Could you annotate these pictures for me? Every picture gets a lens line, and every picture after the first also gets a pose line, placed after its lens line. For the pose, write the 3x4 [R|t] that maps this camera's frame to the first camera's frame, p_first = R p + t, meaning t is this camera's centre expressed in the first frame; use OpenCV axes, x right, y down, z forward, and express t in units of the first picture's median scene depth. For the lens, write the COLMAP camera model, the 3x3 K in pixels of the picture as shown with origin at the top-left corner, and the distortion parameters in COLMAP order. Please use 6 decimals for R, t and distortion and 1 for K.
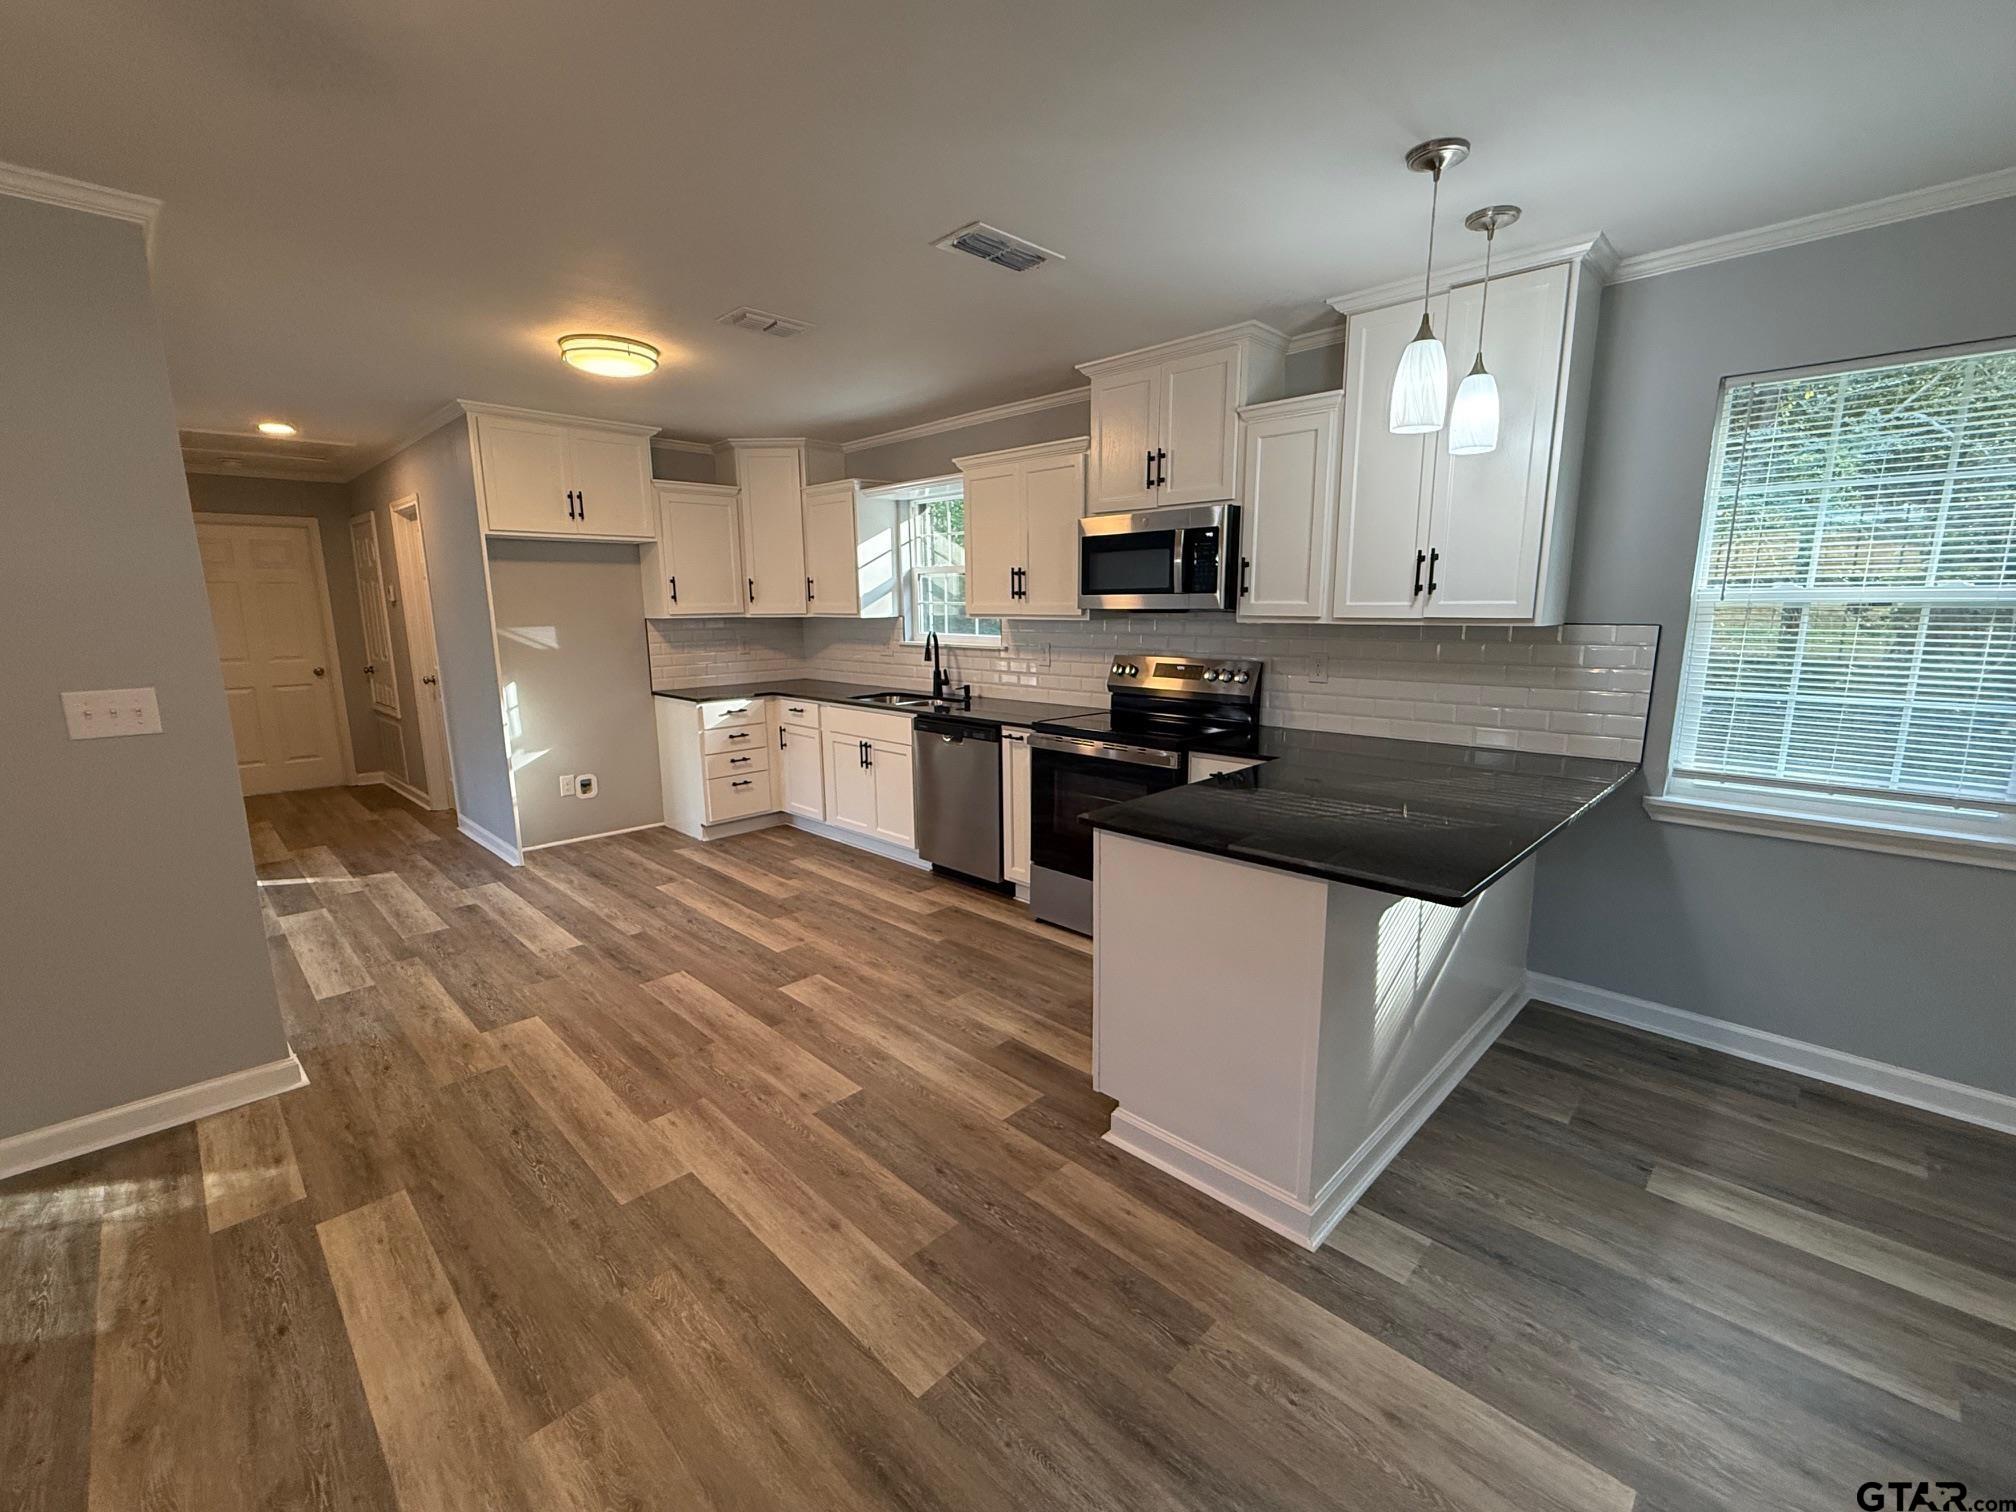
lens RADIAL K [[853.3, 0, 1010.3], [0, 853.3, 757.0], [0, 0, 1]] dist [0.000139, 0.000088]
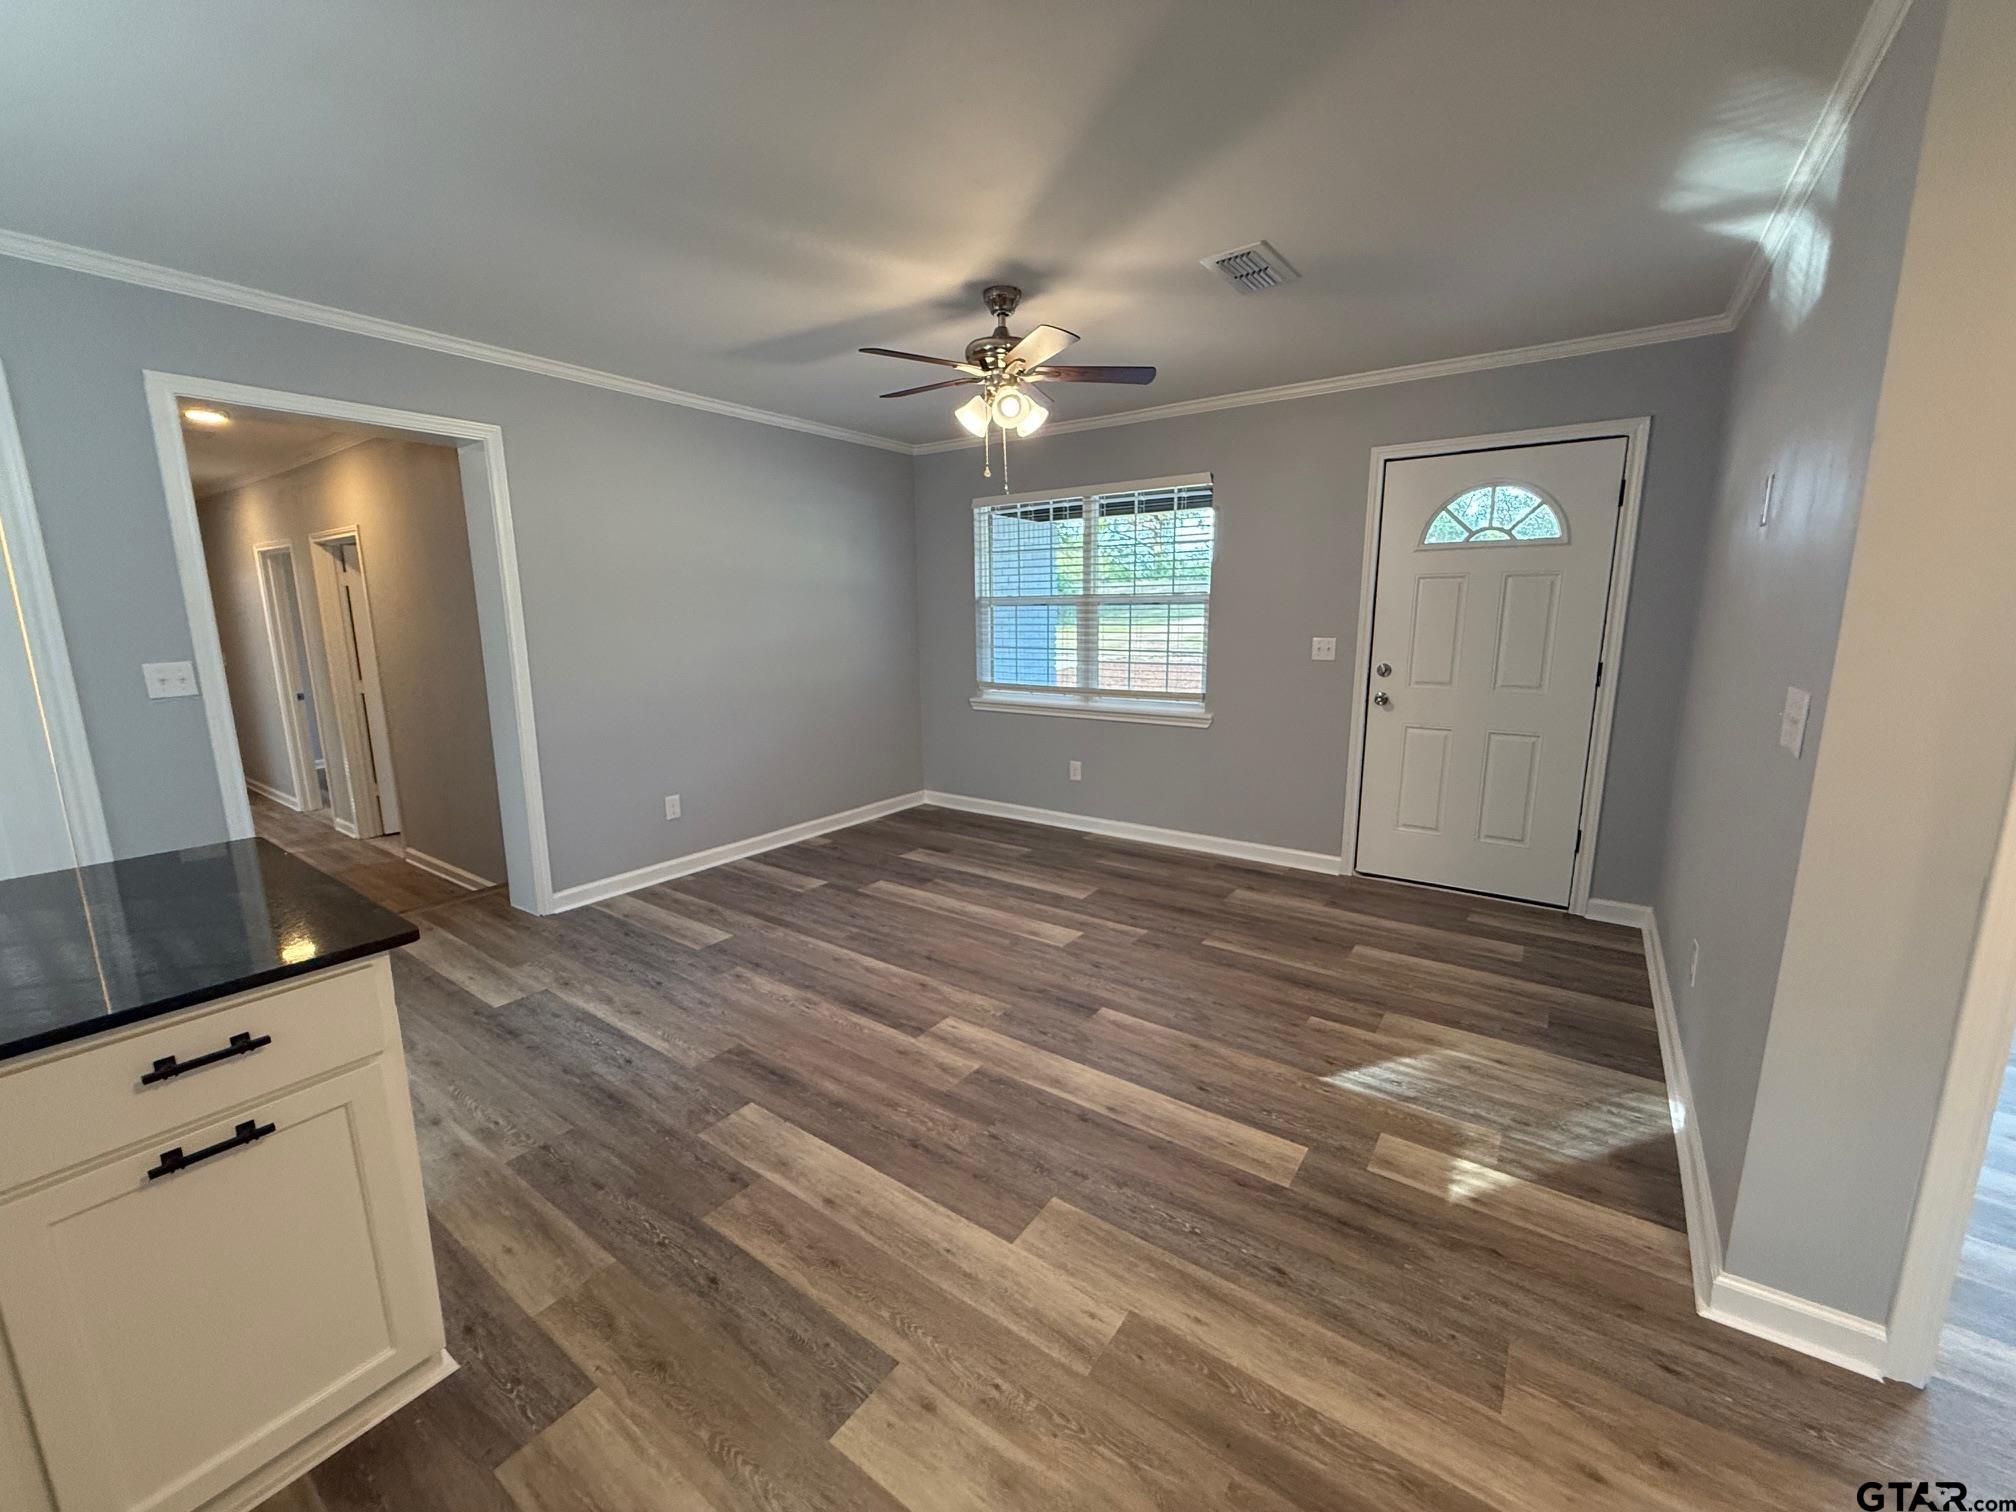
lens RADIAL K [[802.7, 0, 1006.4], [0, 802.7, 760.1], [0, 0, 1]] dist [-0.000369, 0.000271]
pose [[-0.987069, 0.043528, -0.154273, -0.184103], [-0.015004, 0.933113, 0.359271, -0.185019], [0.159592, 0.356940, -0.920393, 1.096919]]
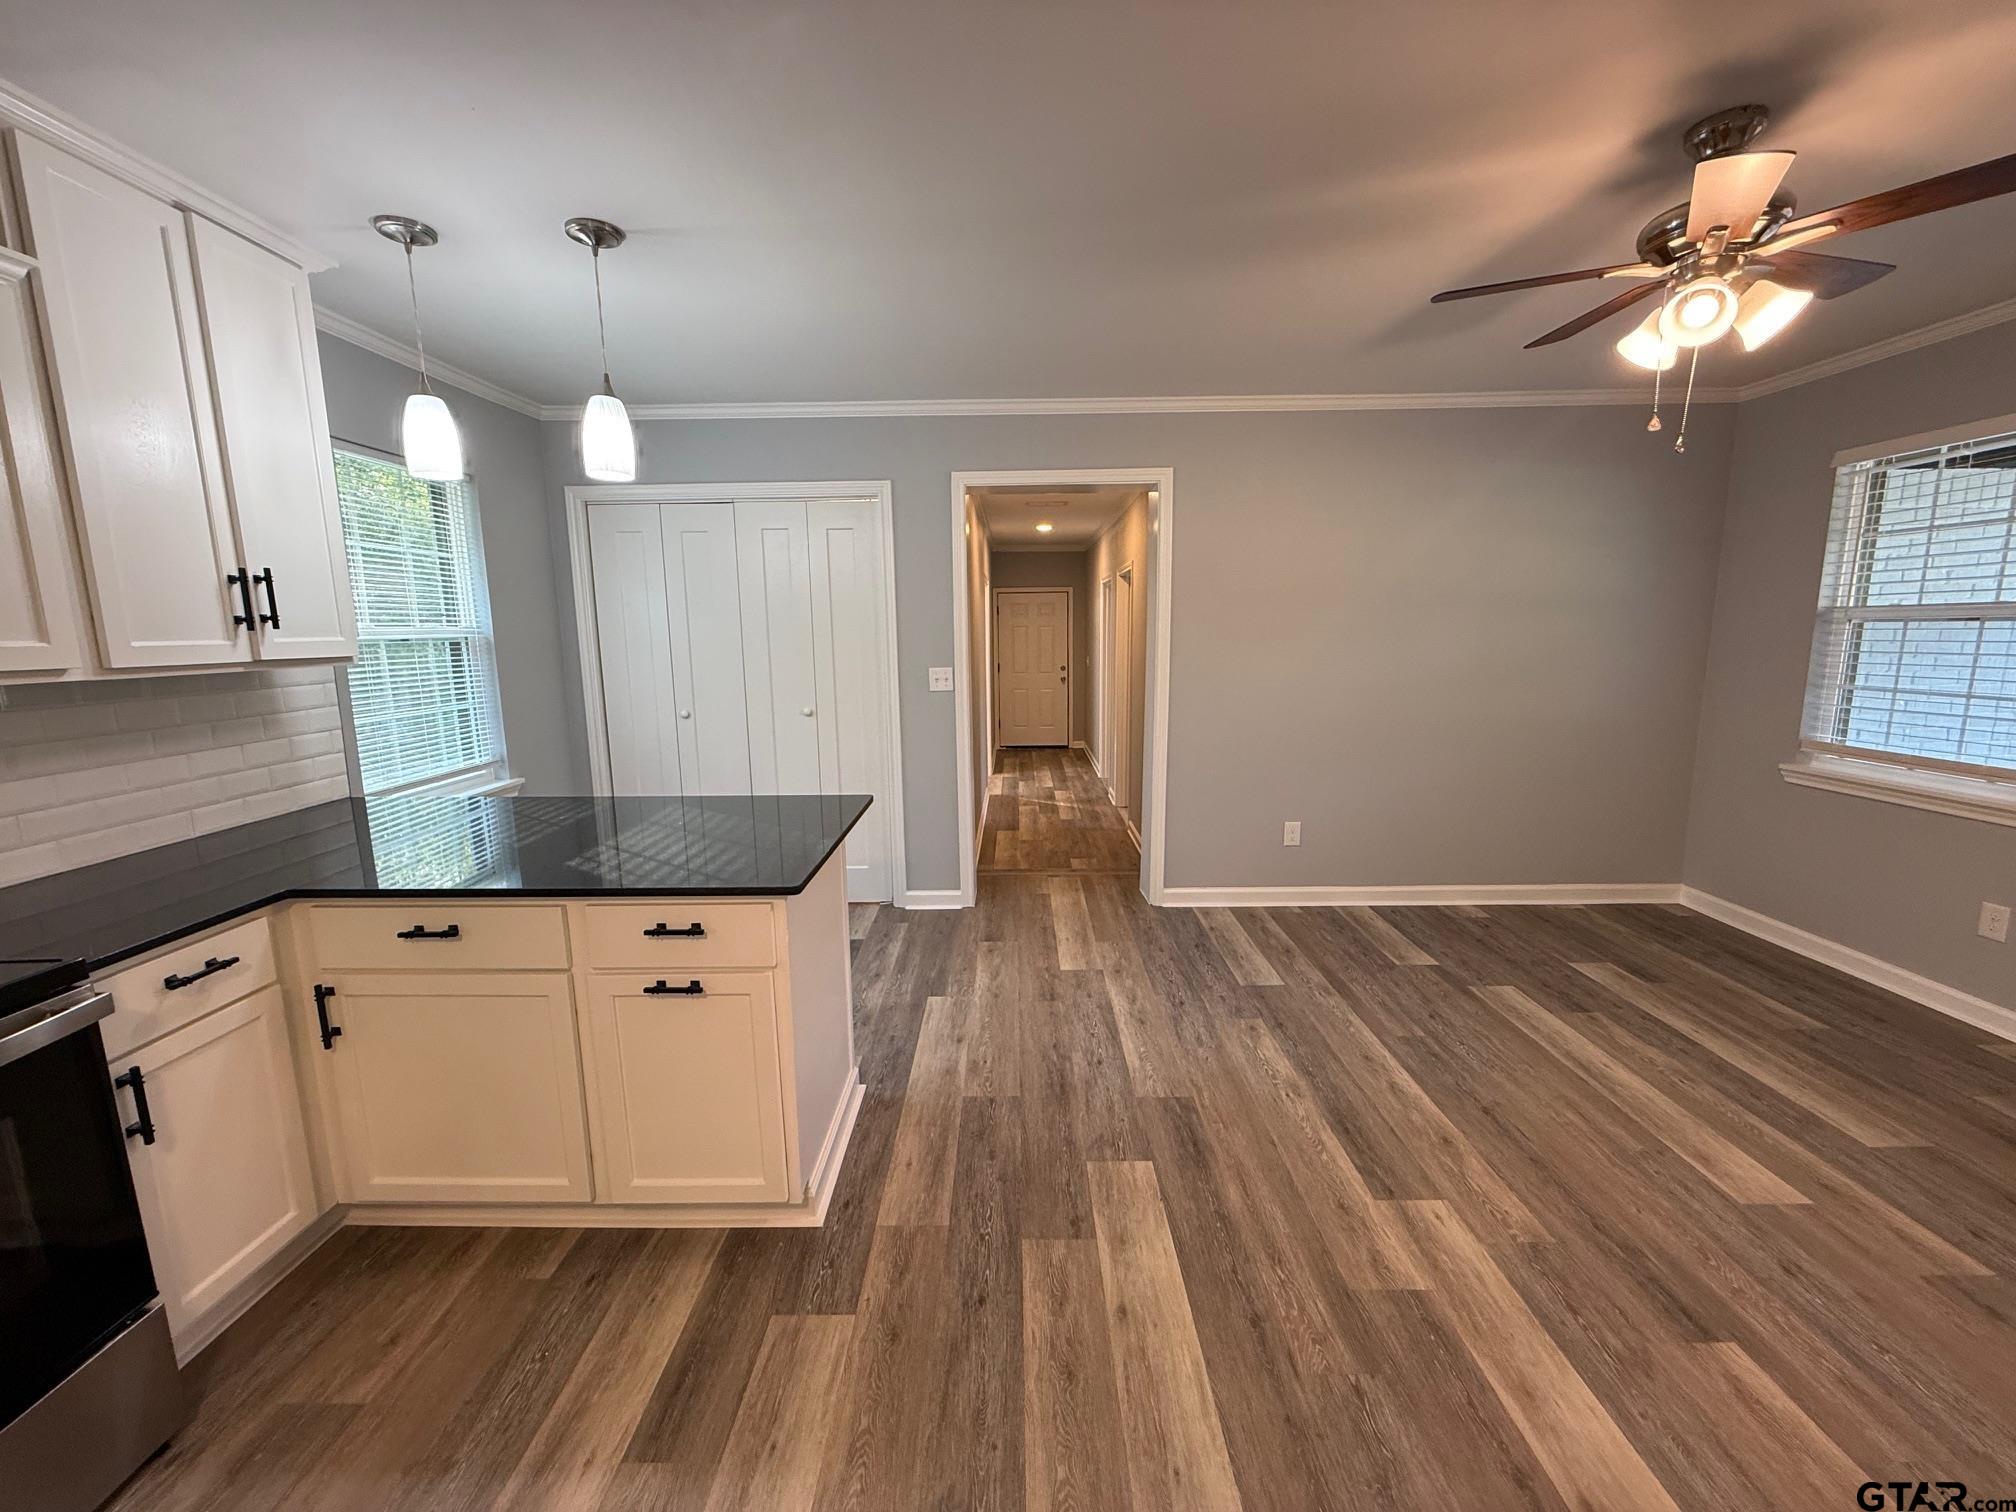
lens RADIAL K [[802.7, 0, 1004.5], [0, 802.7, 758.9], [0, 0, 1]] dist [-0.000369, 0.000271]
pose [[-0.694239, -0.101086, 0.712610, -0.421729], [0.148023, 0.948871, 0.278807, -0.164361], [-0.704359, 0.299042, -0.643780, 0.925924]]
